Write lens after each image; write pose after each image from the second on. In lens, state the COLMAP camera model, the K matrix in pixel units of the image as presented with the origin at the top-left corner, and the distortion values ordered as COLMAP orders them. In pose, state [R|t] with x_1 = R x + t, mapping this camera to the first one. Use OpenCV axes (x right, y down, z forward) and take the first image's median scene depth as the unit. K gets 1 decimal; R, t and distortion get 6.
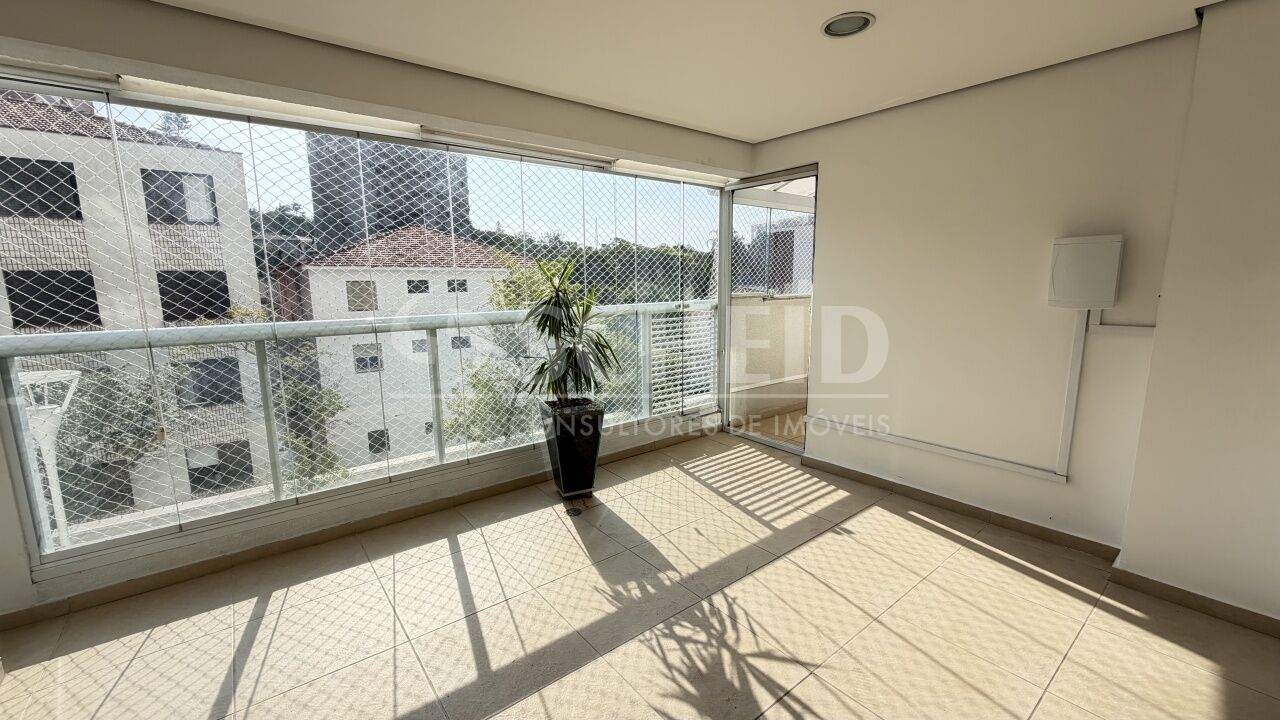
lens RADIAL K [[512.4, 0, 636.8], [0, 512.4, 360.3], [0, 0, 1]] dist [0.001865, 0.000298]
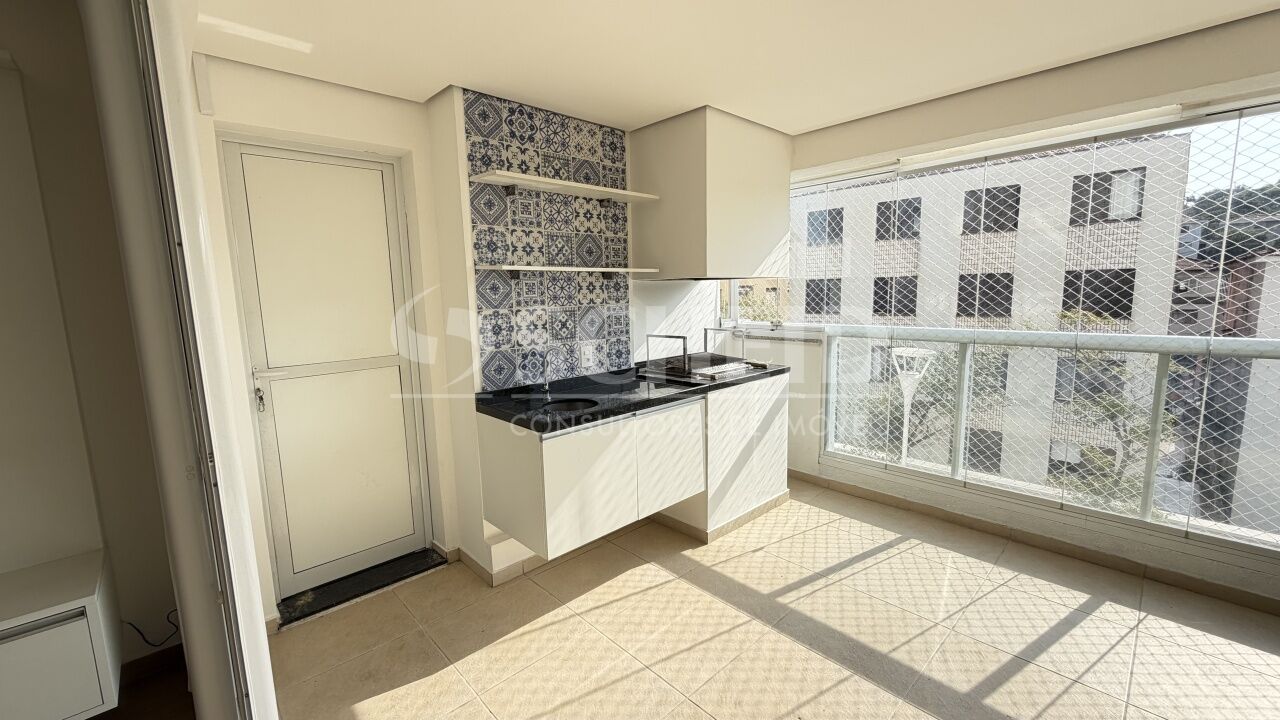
lens RADIAL K [[509.0, 0, 636.8], [0, 509.0, 360.4], [0, 0, 1]] dist [-0.000013, 0.000176]
pose [[0.087398, 0.147666, -0.985168, 0.319561], [-0.136116, 0.981447, 0.135033, -0.049007], [0.986830, 0.122295, 0.105876, 0.097185]]
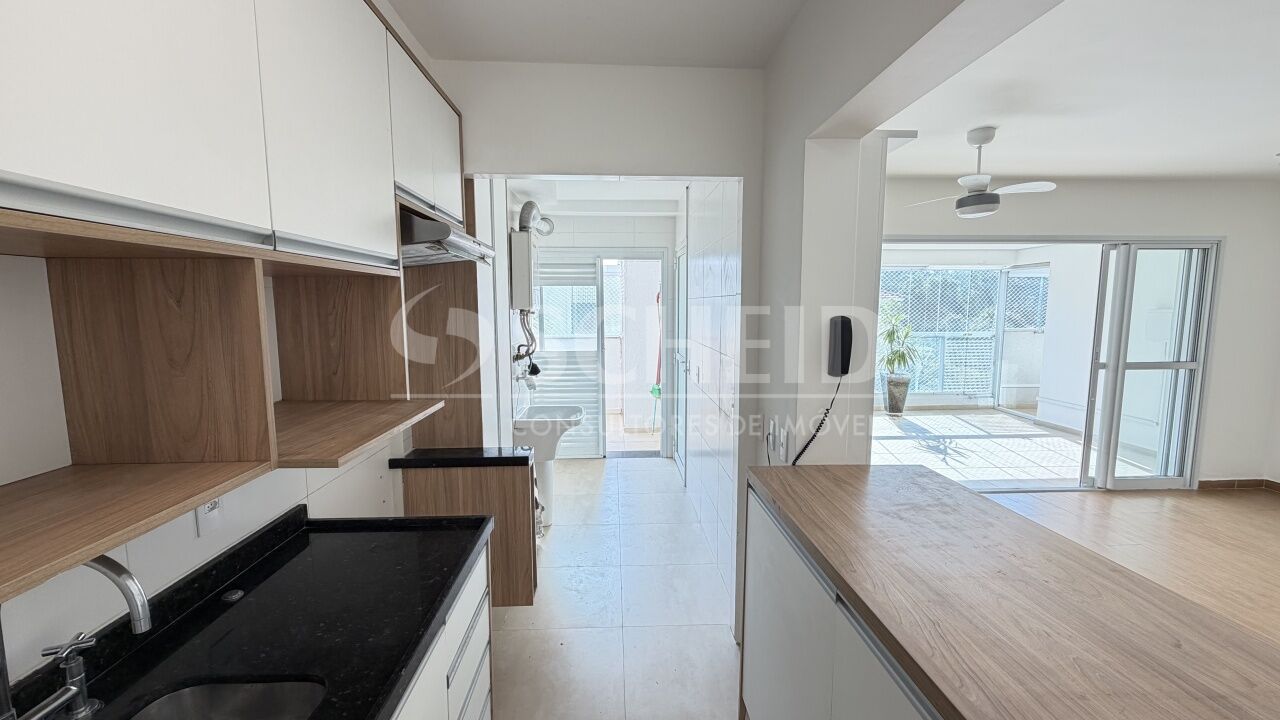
lens RADIAL K [[509.0, 0, 636.8], [0, 509.0, 360.4], [0, 0, 1]] dist [-0.000013, 0.000176]
pose [[0.814079, 0.071321, -0.576358, 0.253583], [-0.097286, 0.995154, -0.014267, 0.179488], [0.572548, 0.067686, 0.817073, -1.632186]]
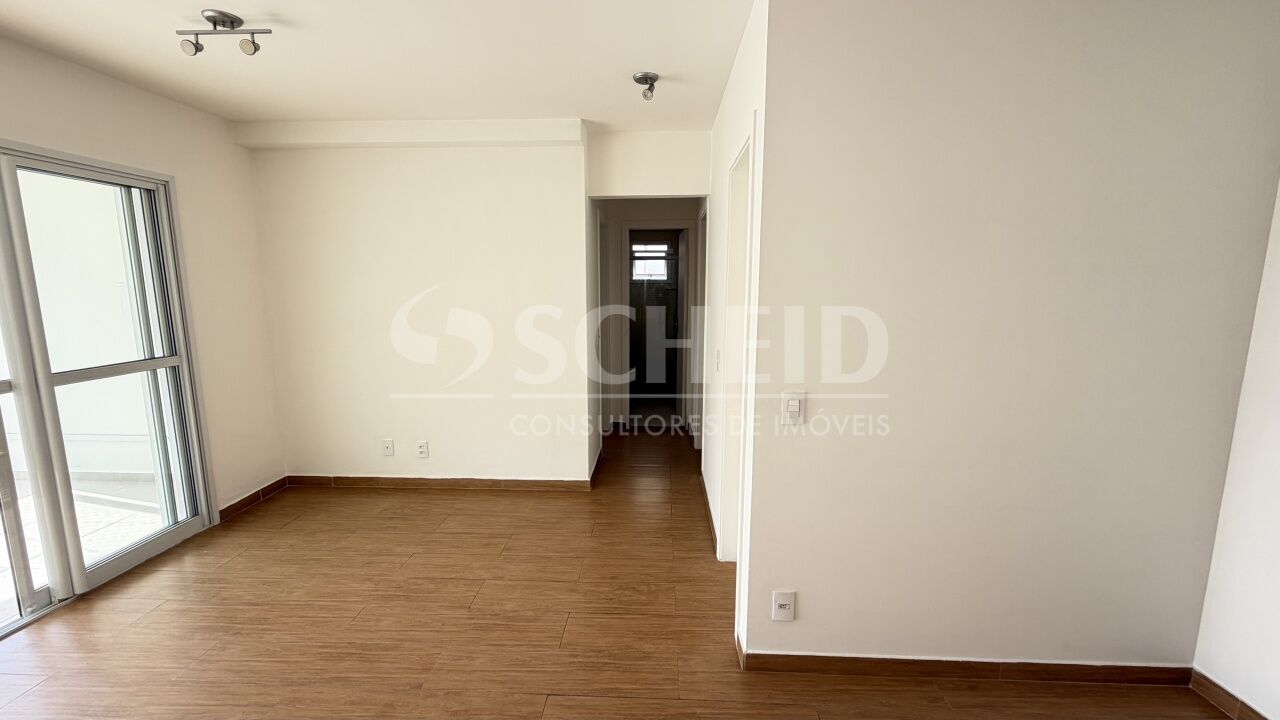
lens RADIAL K [[509.0, 0, 636.8], [0, 509.0, 360.4], [0, 0, 1]] dist [-0.000013, 0.000176]
pose [[0.652457, -0.100602, 0.751119, 0.541227], [0.111179, 0.993132, 0.036441, 0.085757], [-0.749626, 0.059732, 0.659161, -0.914808]]
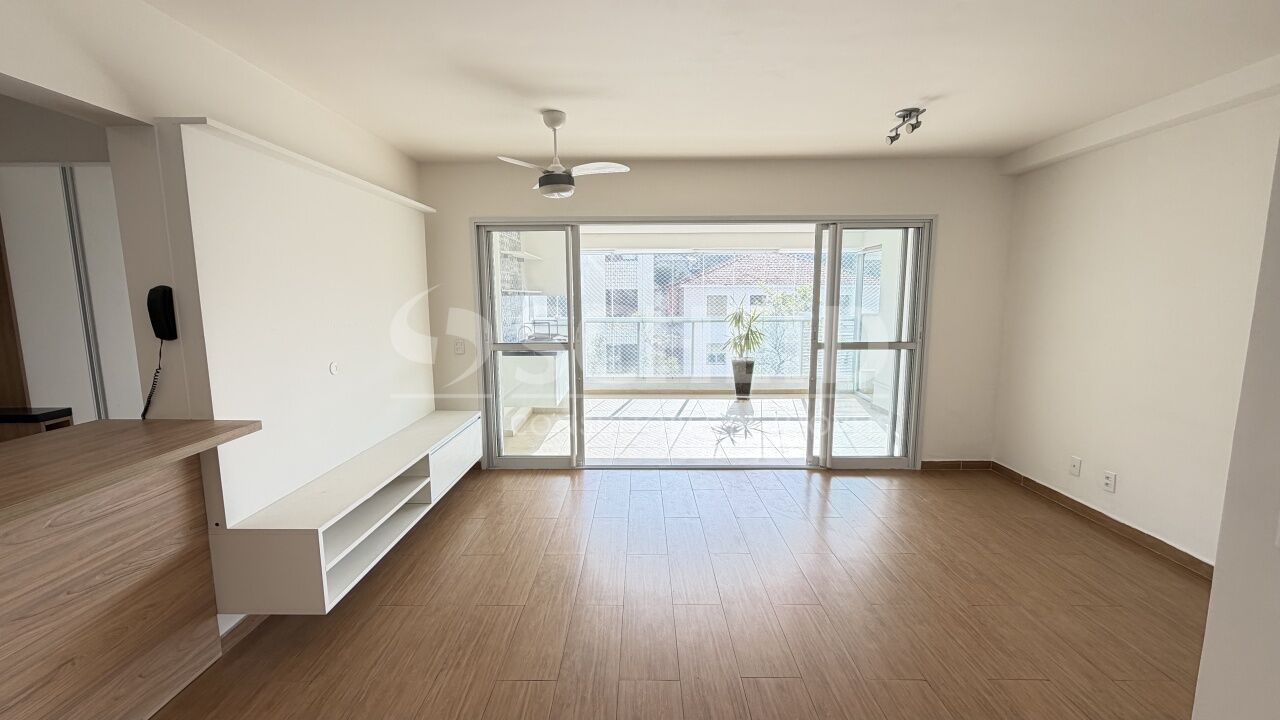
lens RADIAL K [[509.0, 0, 636.8], [0, 509.0, 360.4], [0, 0, 1]] dist [-0.000013, 0.000176]
pose [[0.780564, 0.089101, -0.618693, 0.977090], [-0.102676, 0.994621, 0.013702, 0.122391], [0.616586, 0.052830, 0.785513, -1.165892]]
